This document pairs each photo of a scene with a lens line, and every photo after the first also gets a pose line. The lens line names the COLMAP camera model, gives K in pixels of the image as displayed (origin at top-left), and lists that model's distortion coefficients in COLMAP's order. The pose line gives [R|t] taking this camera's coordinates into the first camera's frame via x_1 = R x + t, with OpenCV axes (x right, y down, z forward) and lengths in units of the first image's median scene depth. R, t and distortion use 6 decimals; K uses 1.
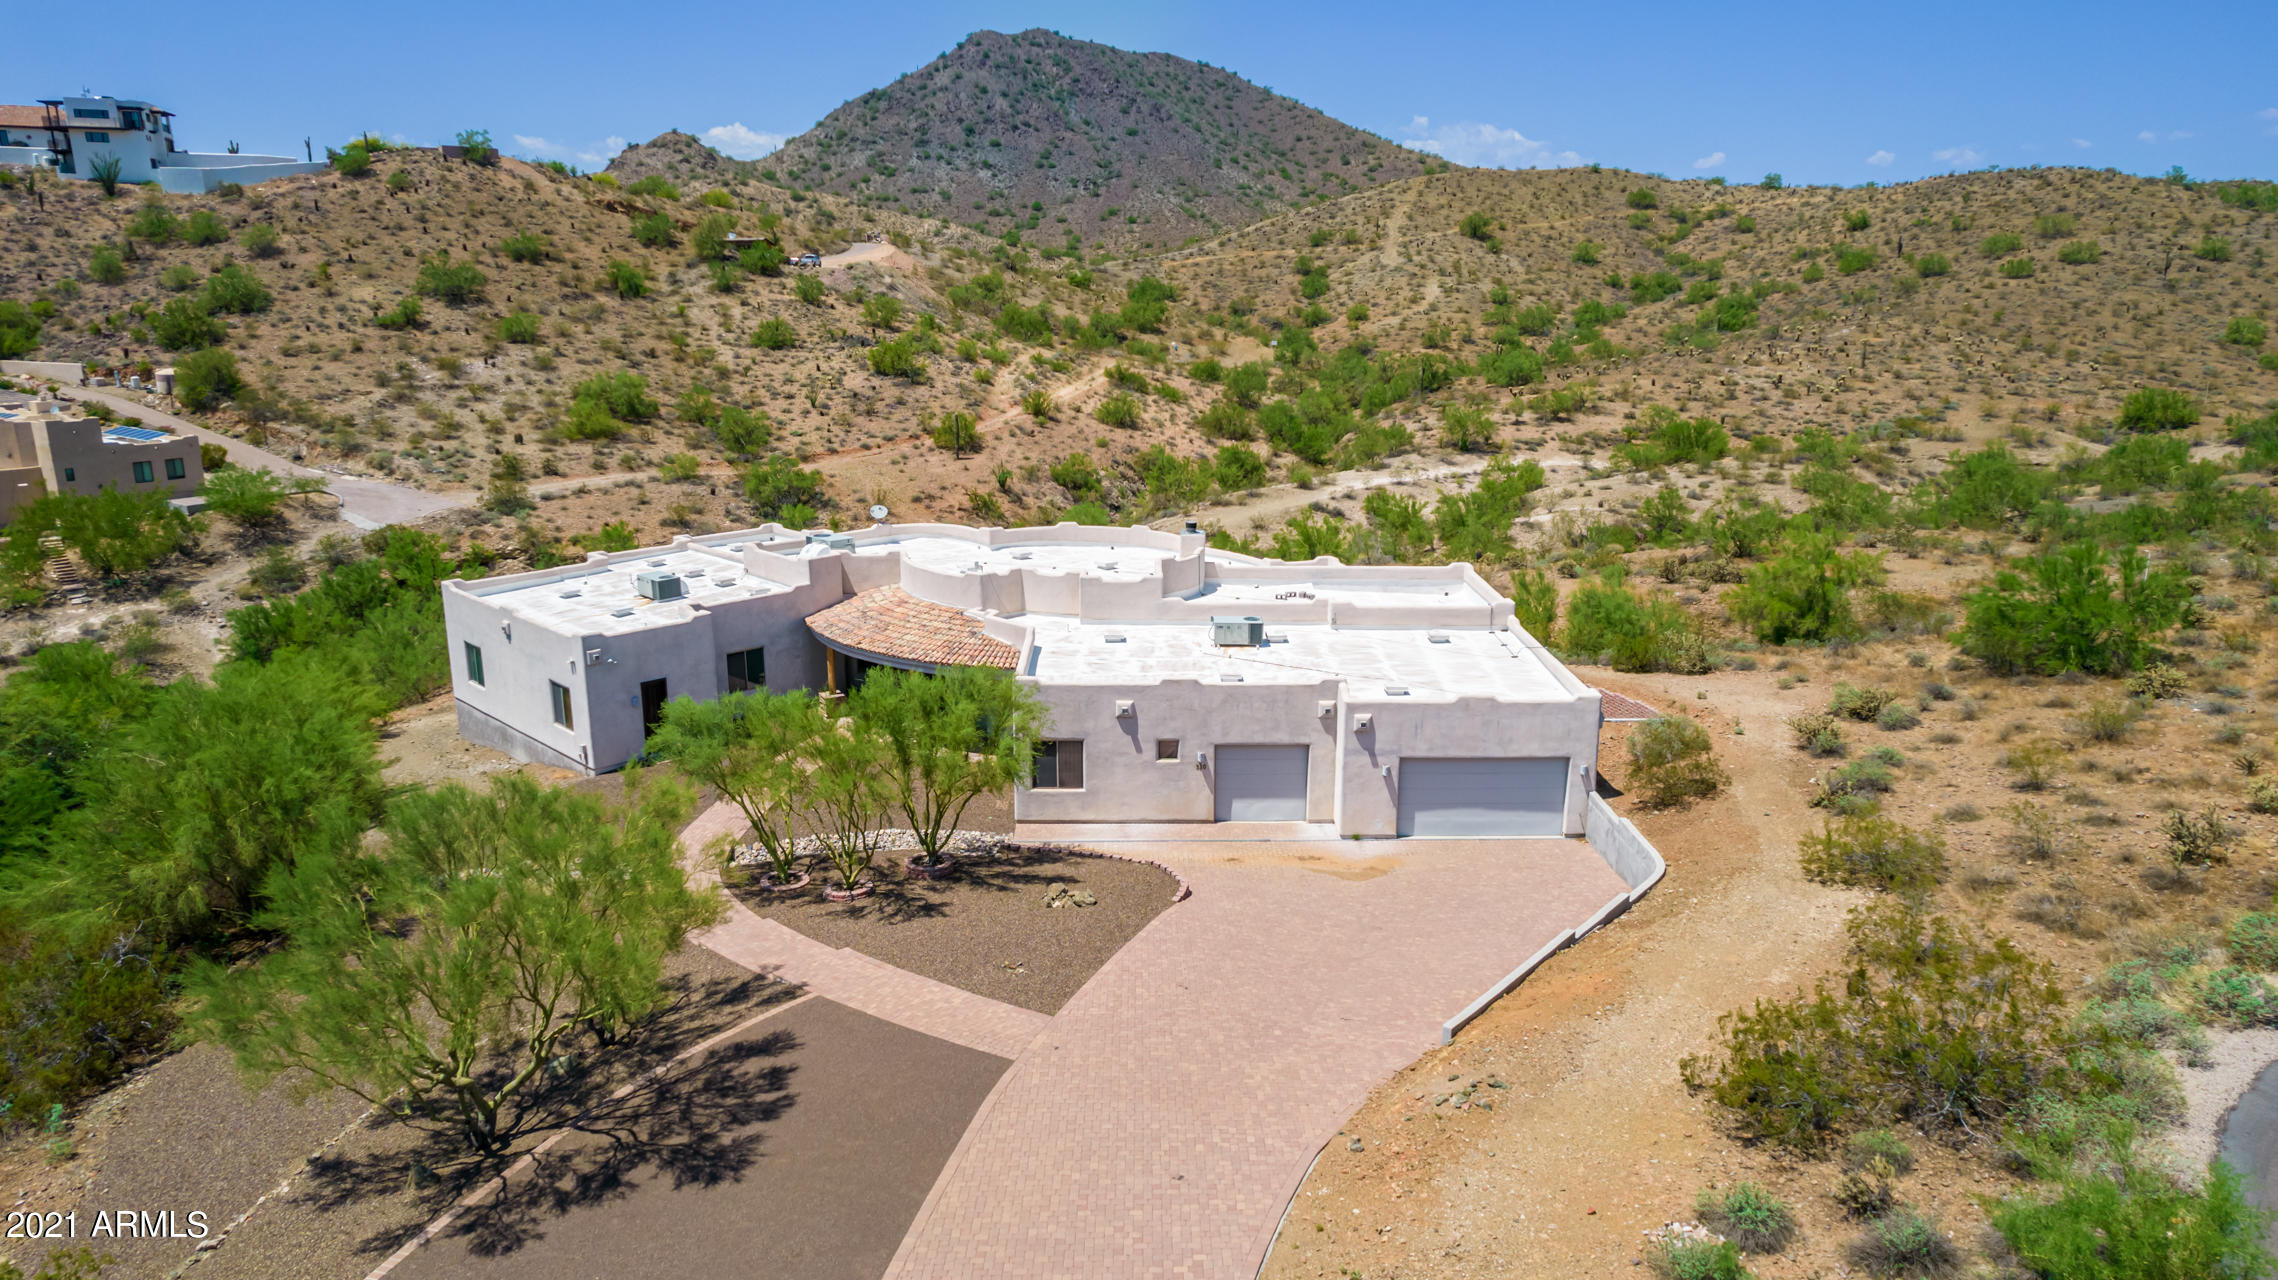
lens RADIAL K [[1464.9, 0, 1143.0], [0, 1464.9, 631.6], [0, 0, 1]] dist [-0.083450, 0.078644]
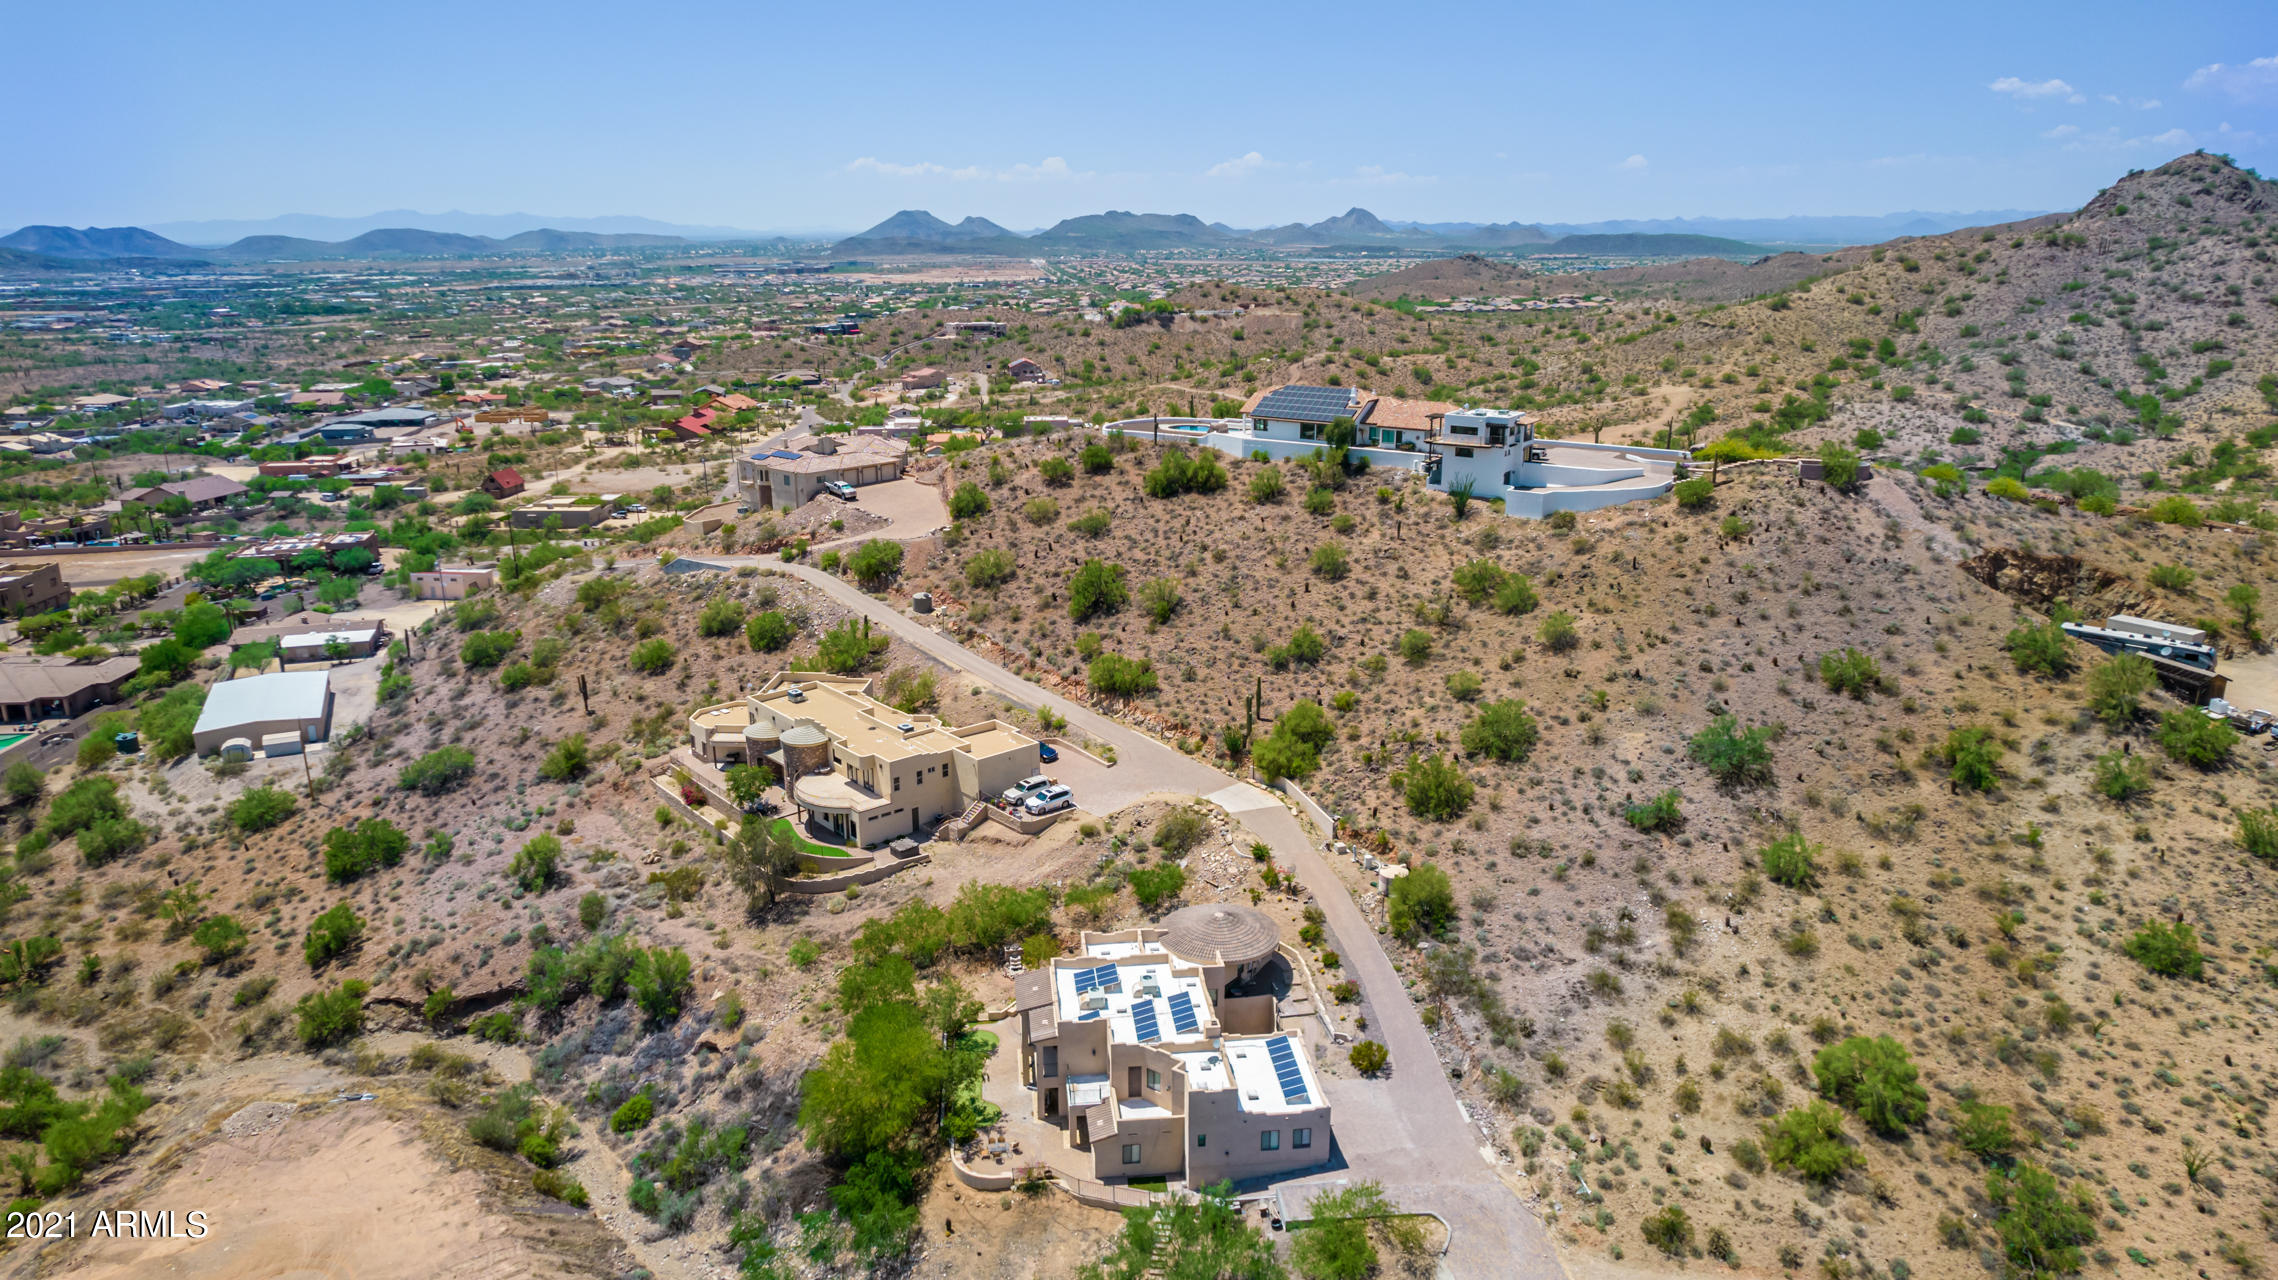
lens RADIAL K [[1464.9, 0, 1143.0], [0, 1464.9, 631.6], [0, 0, 1]] dist [-0.083450, 0.078644]
pose [[0.611731, 0.208241, -0.763165, -0.063941], [-0.185616, 0.975582, 0.117418, -0.304919], [0.768981, 0.069828, 0.635446, 0.191178]]
